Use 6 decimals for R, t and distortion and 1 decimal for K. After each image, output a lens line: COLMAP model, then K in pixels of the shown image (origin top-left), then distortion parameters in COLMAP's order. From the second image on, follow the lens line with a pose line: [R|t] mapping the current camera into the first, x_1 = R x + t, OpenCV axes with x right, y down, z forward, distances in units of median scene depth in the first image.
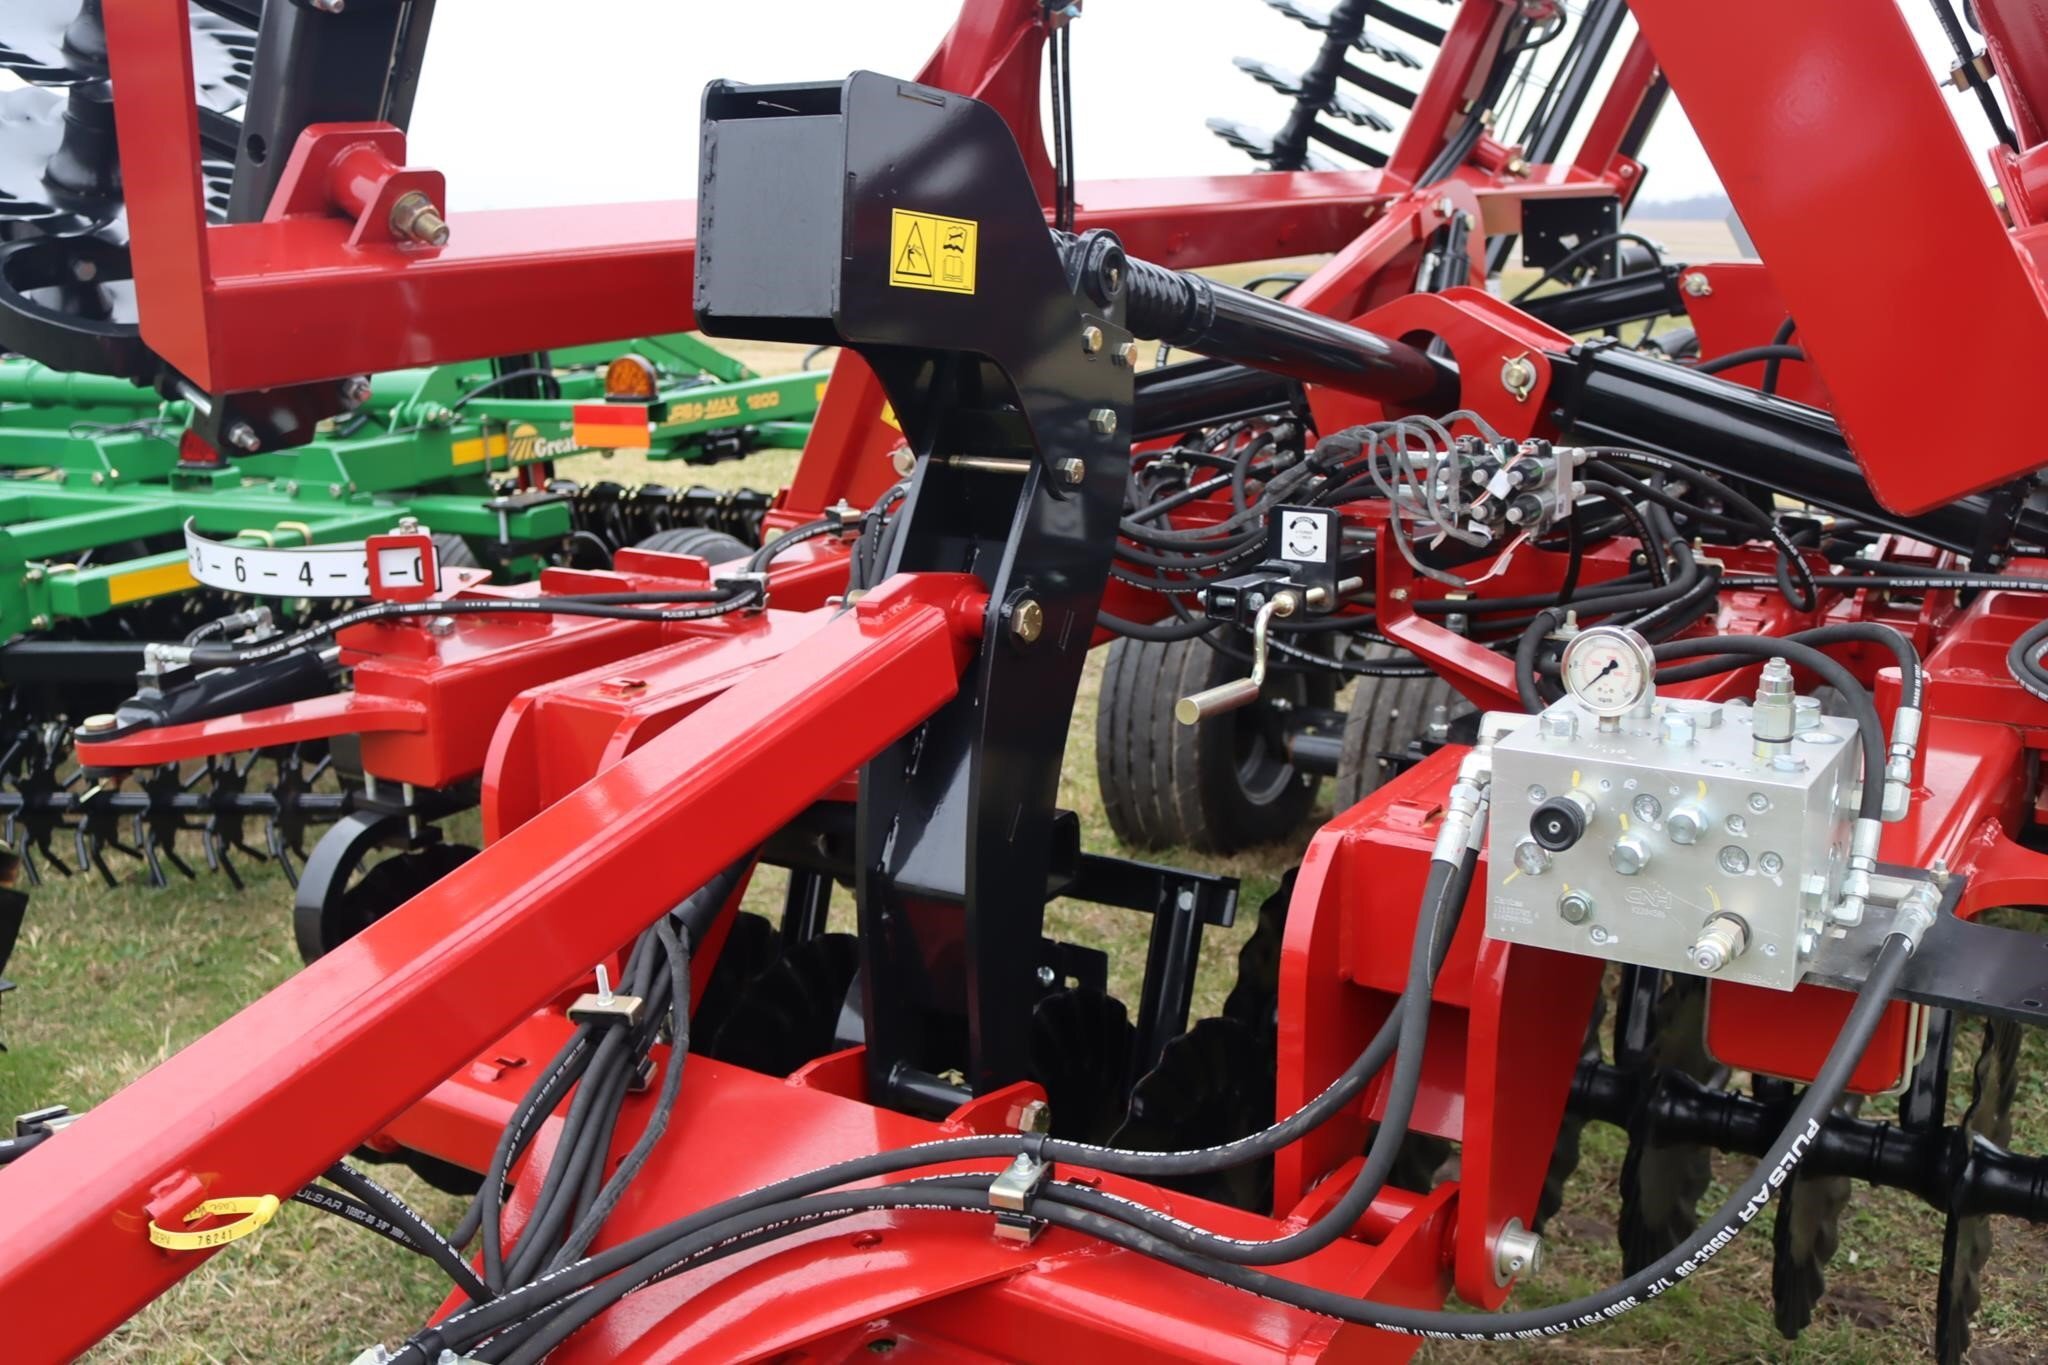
lens RADIAL K [[2083.8, 0, 1024.0], [0, 2083.8, 682.5], [0, 0, 1]] dist [-0.099976, 0.006303]
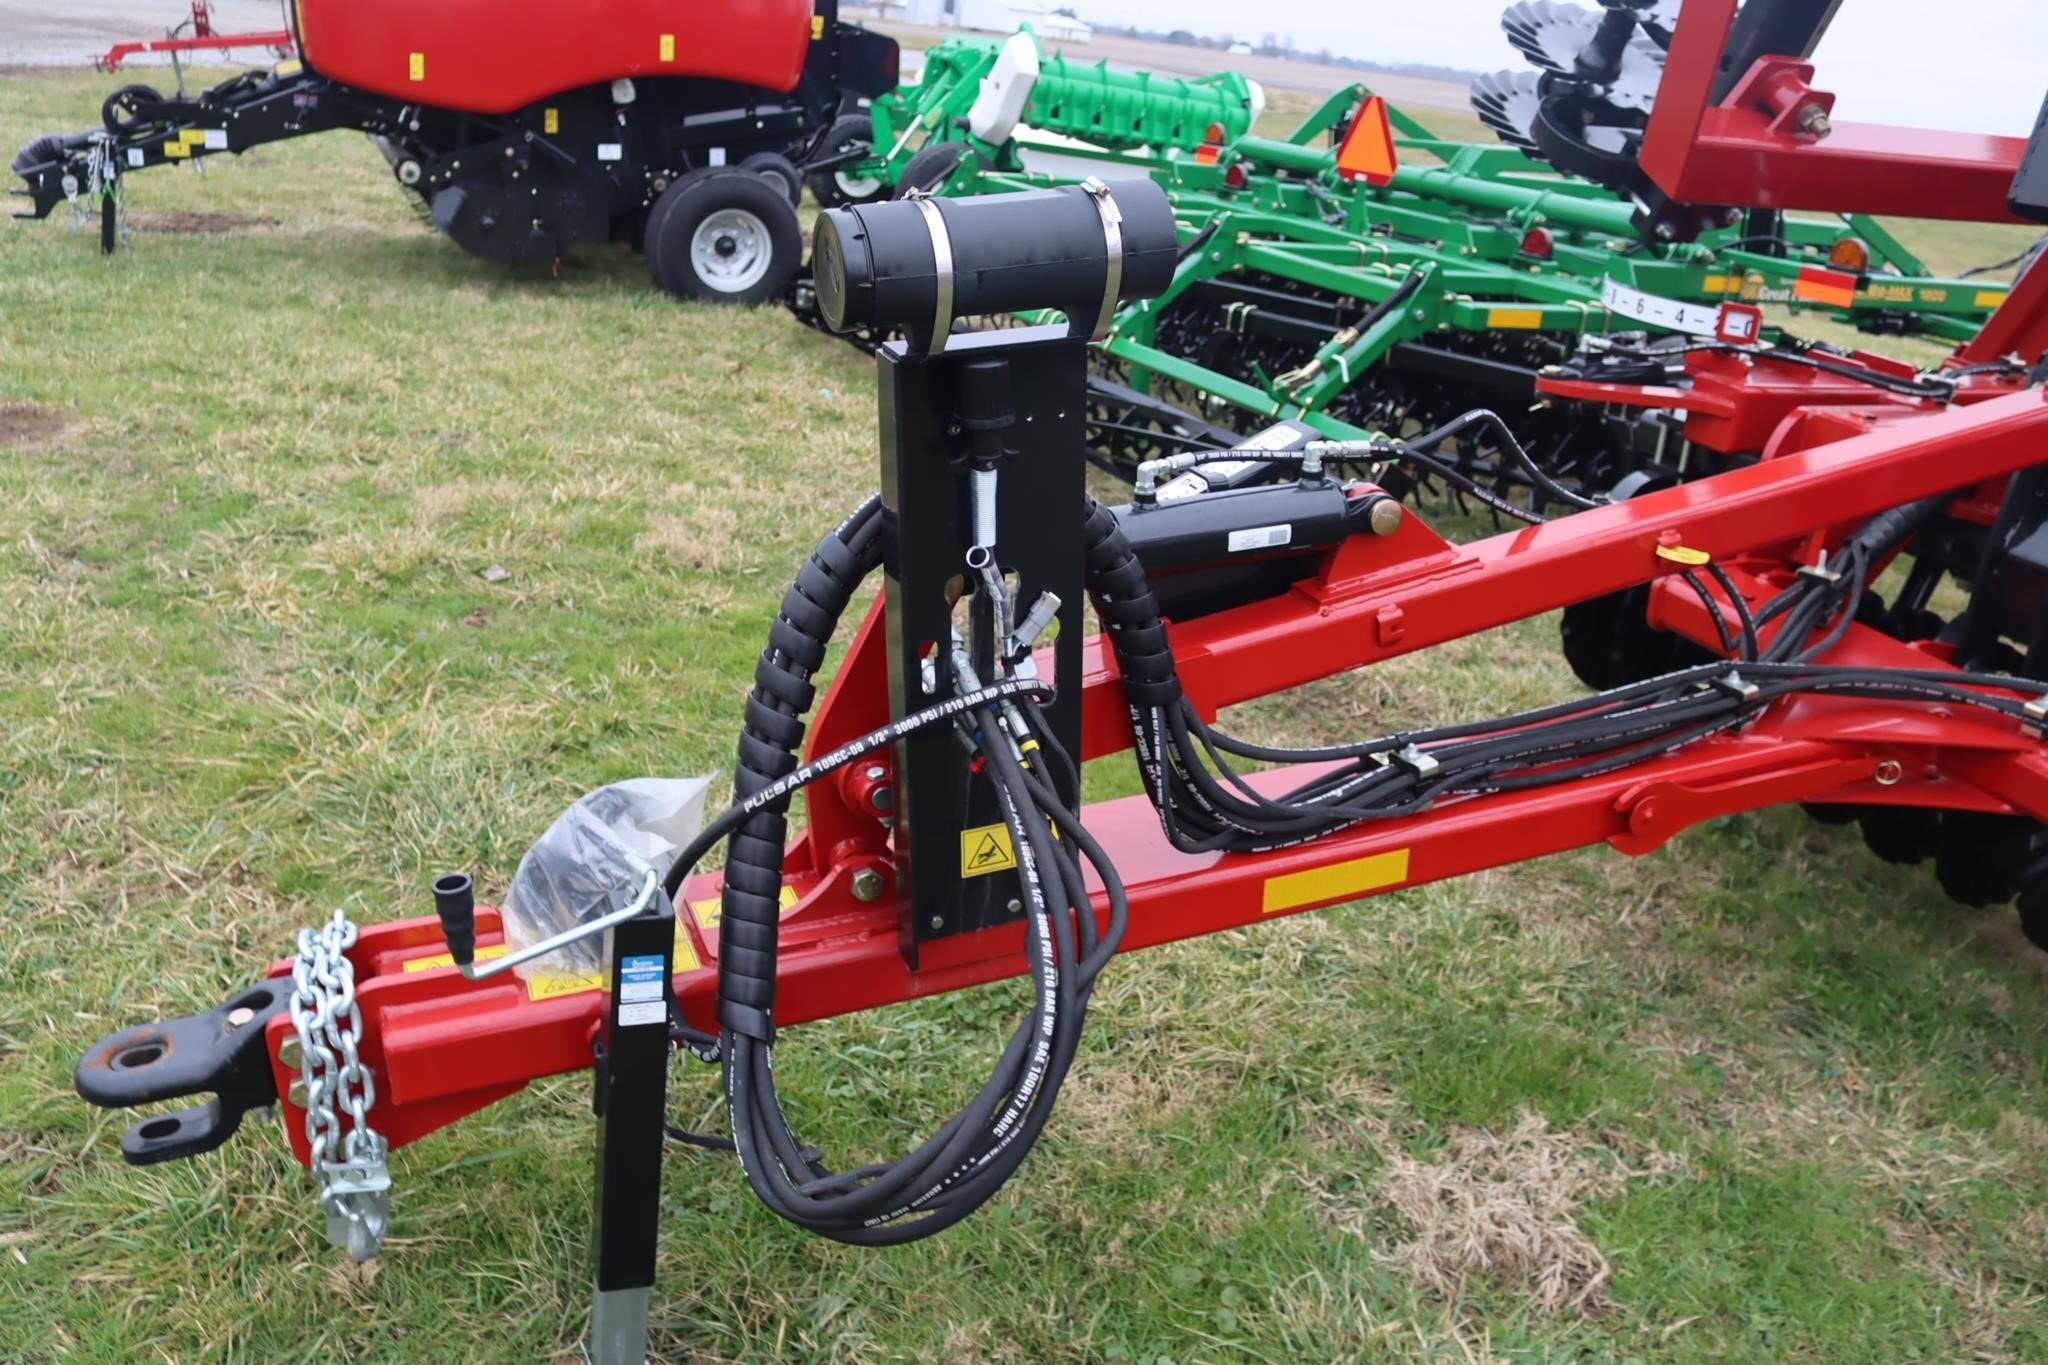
lens RADIAL K [[1673.1, 0, 1024.0], [0, 1673.1, 682.5], [0, 0, 1]] dist [-0.138922, 0.097330]
pose [[0.810395, 0.299780, -0.503380, -0.015769], [-0.236626, 0.953461, 0.186872, 0.108194], [0.535974, -0.032328, 0.843615, -0.427149]]
